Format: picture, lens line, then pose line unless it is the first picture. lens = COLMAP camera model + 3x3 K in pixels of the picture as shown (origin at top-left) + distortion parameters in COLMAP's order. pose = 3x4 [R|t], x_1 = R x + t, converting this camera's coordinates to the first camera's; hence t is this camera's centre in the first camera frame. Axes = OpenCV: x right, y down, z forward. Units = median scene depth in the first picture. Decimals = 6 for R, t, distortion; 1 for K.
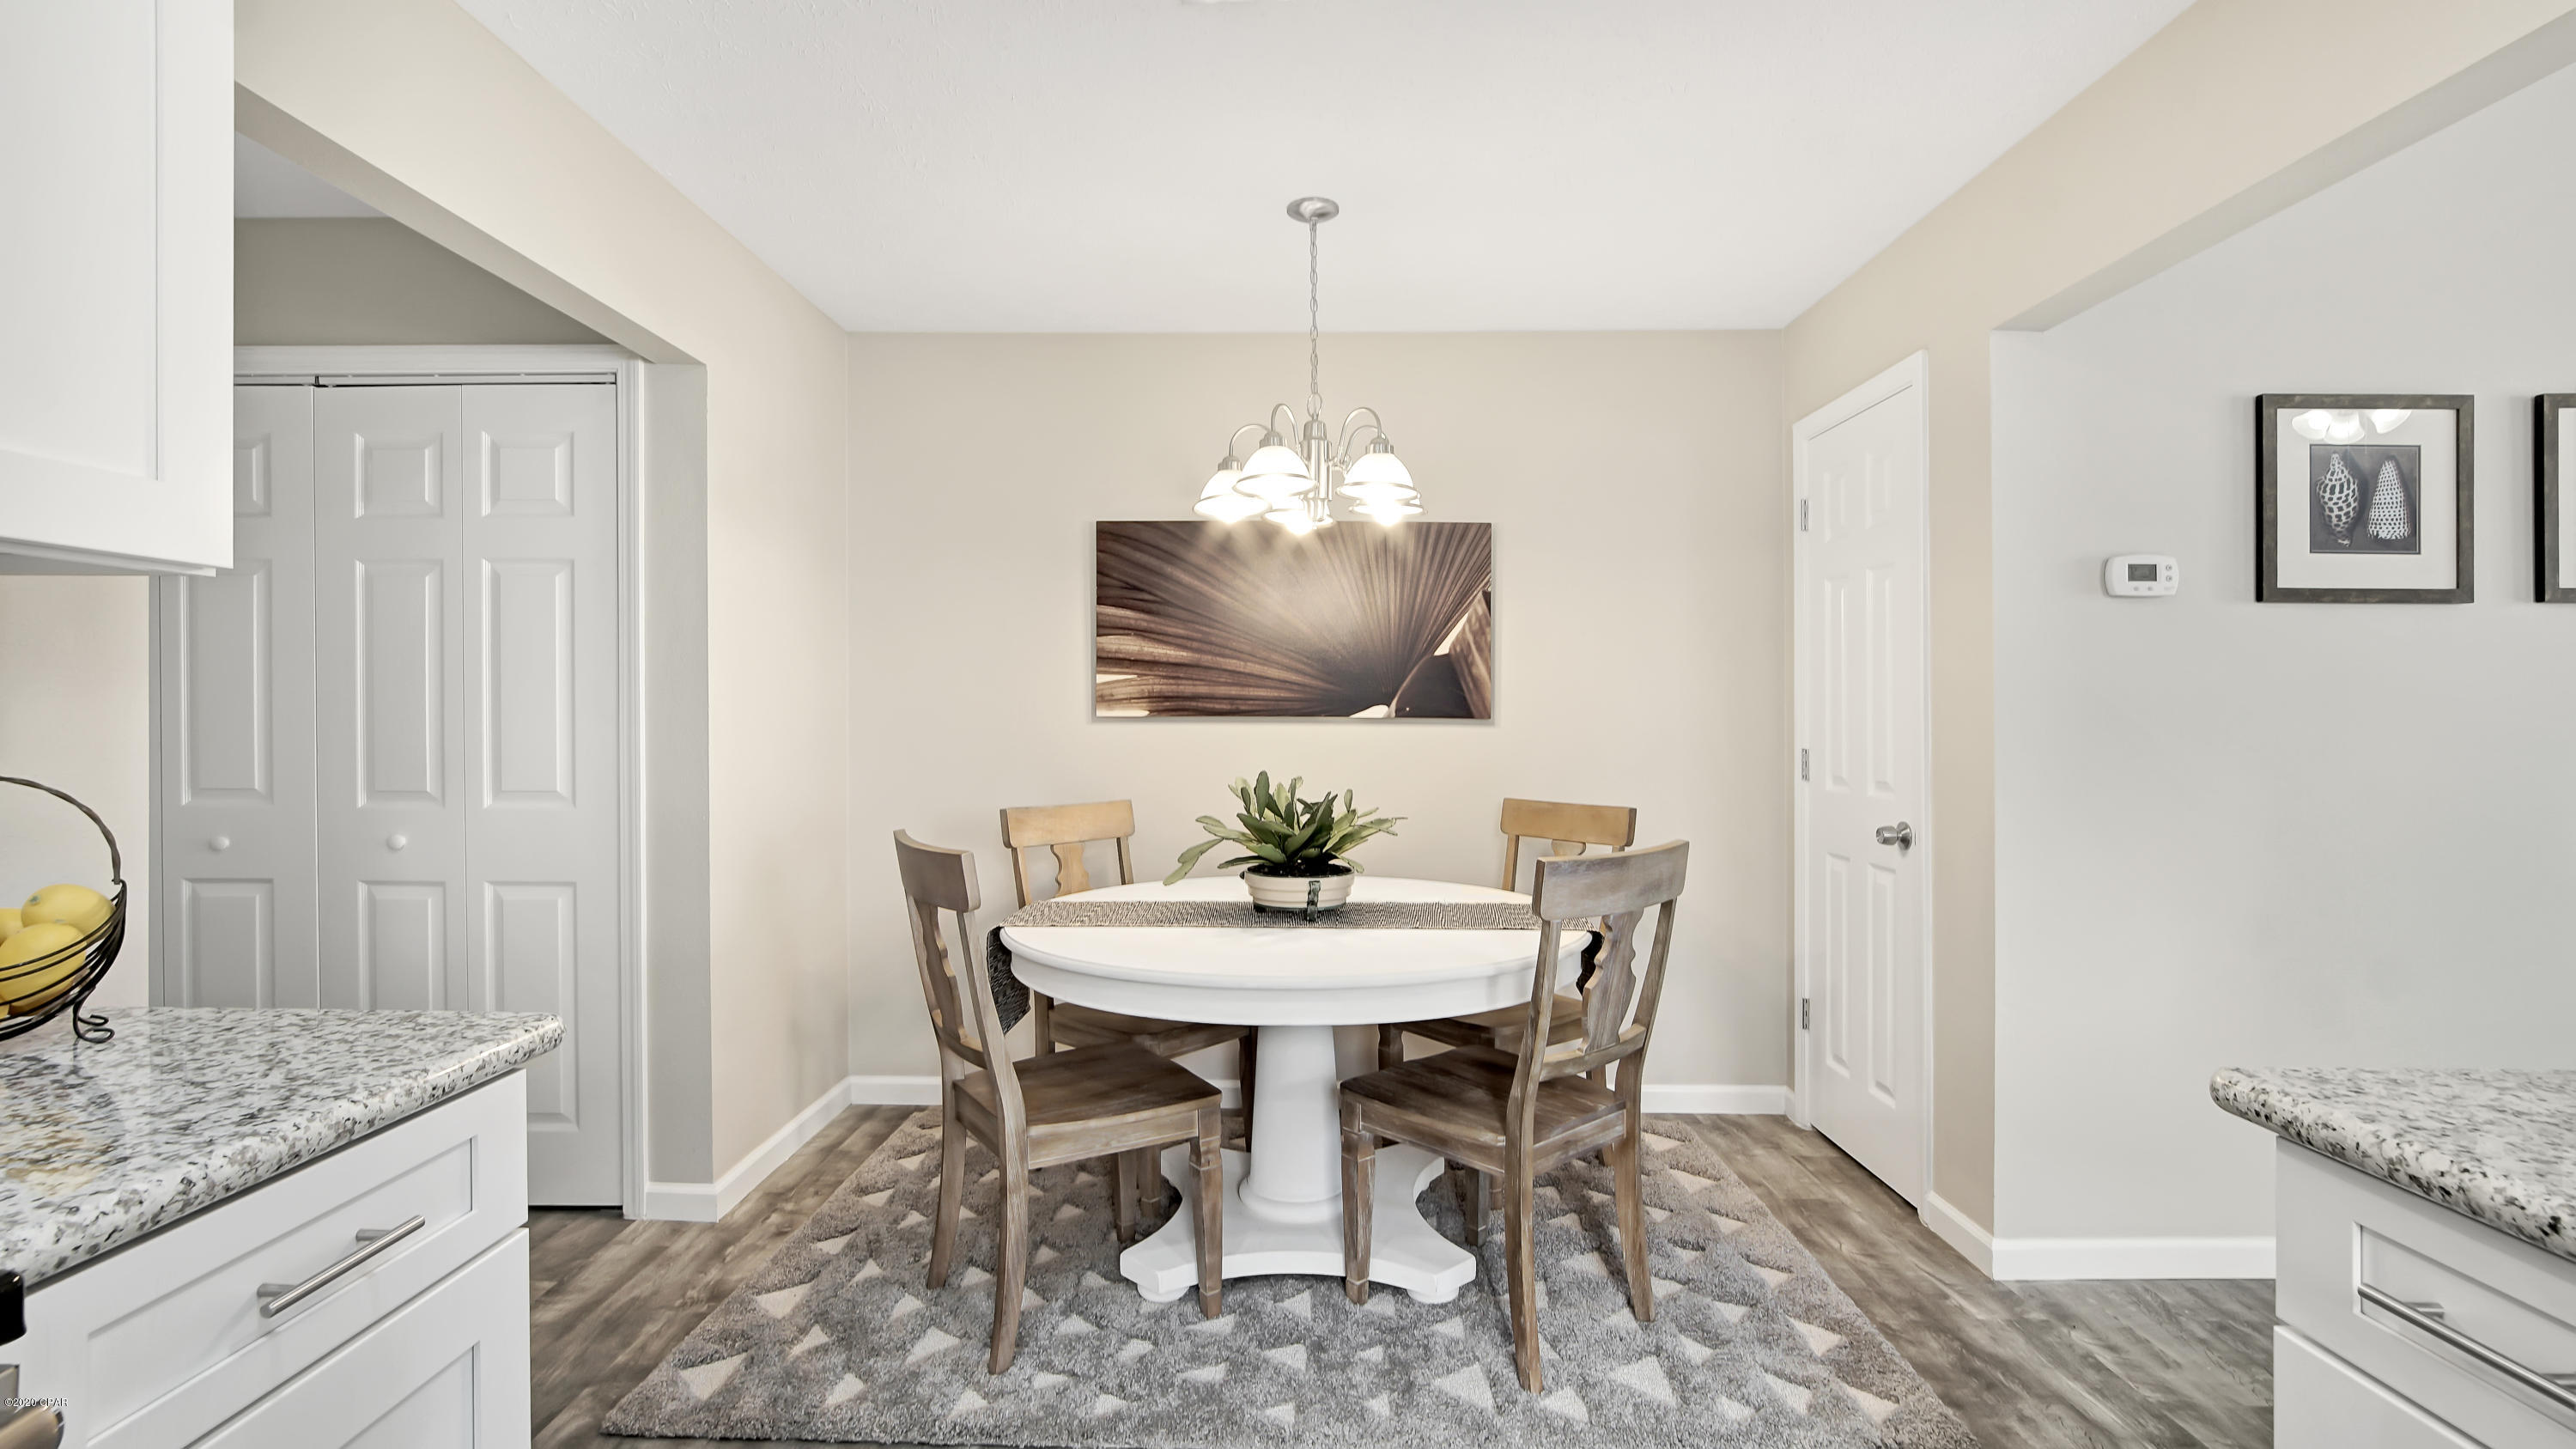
lens RADIAL K [[1207.2, 0, 1248.1], [0, 1207.2, 720.9], [0, 0, 1]] dist [-0.001940, -0.000205]
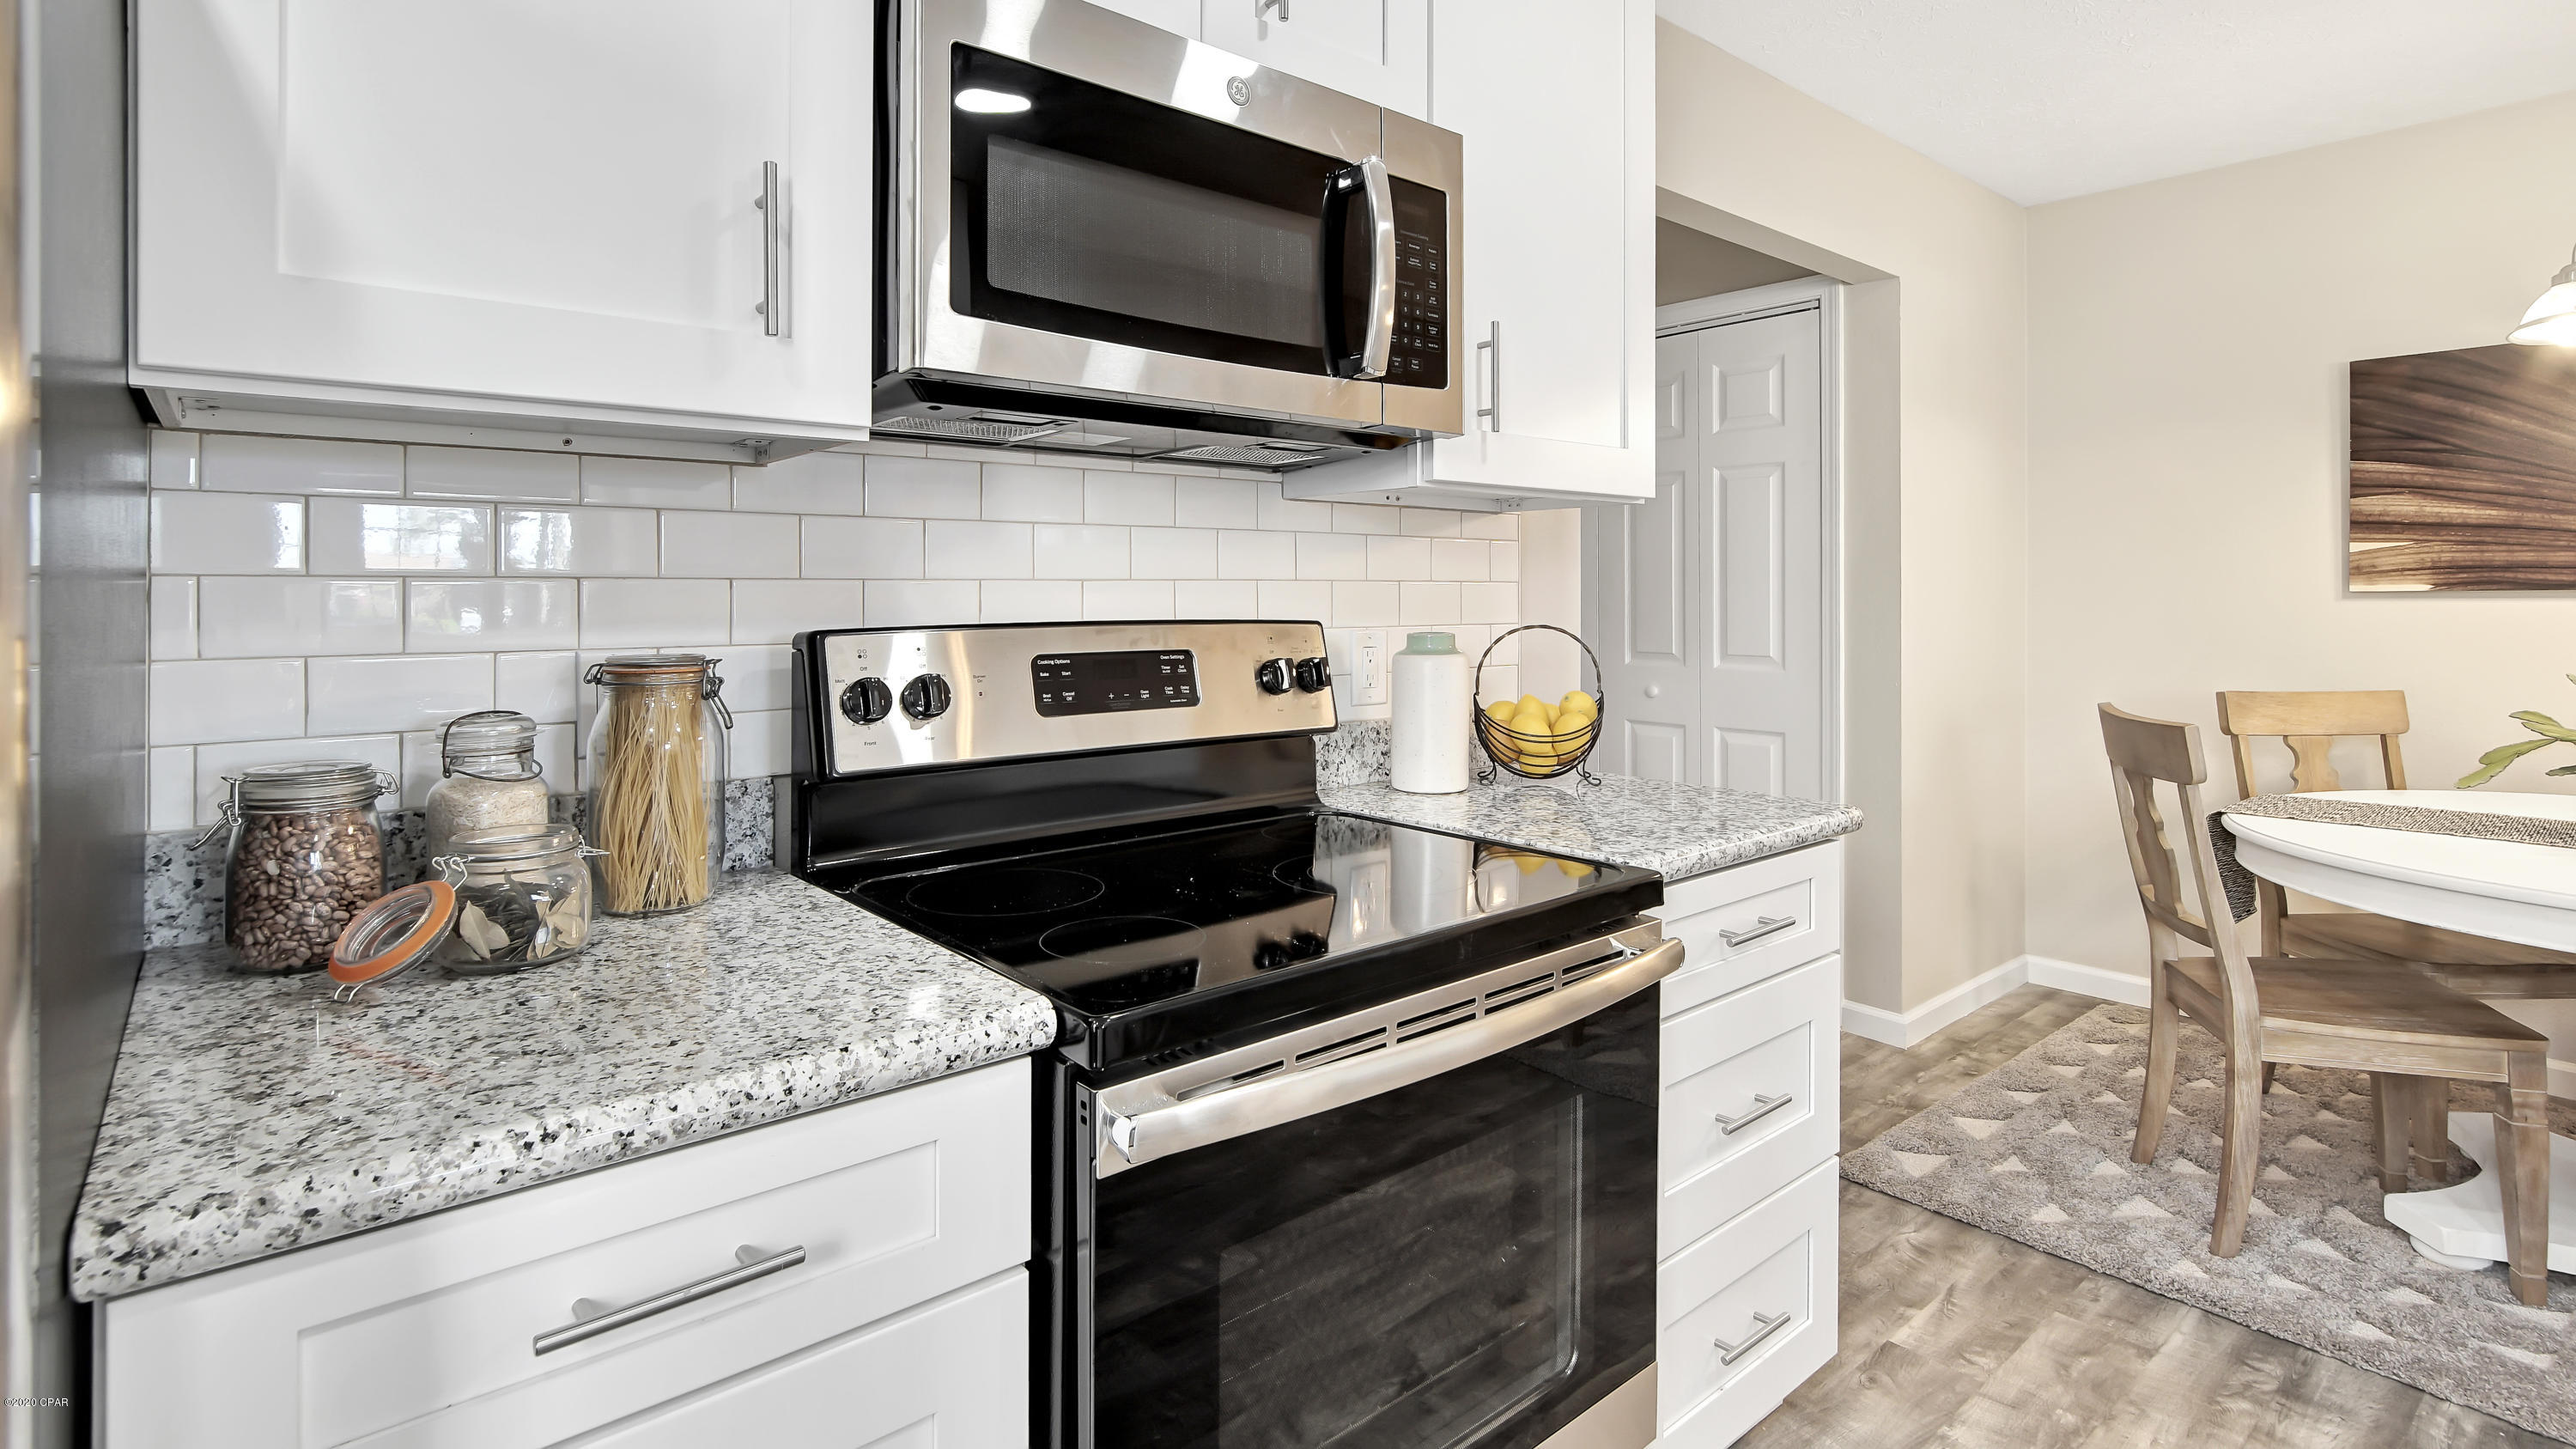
lens RADIAL K [[1253.2, 0, 1281.7], [0, 1253.2, 611.3], [0, 0, 1]] dist [-0.020200, 0.008231]
pose [[0.675448, 0.004514, -0.737394, 0.015486], [0.001186, 0.999973, 0.007207, 0.004175], [0.737407, -0.005743, 0.675424, -0.212121]]
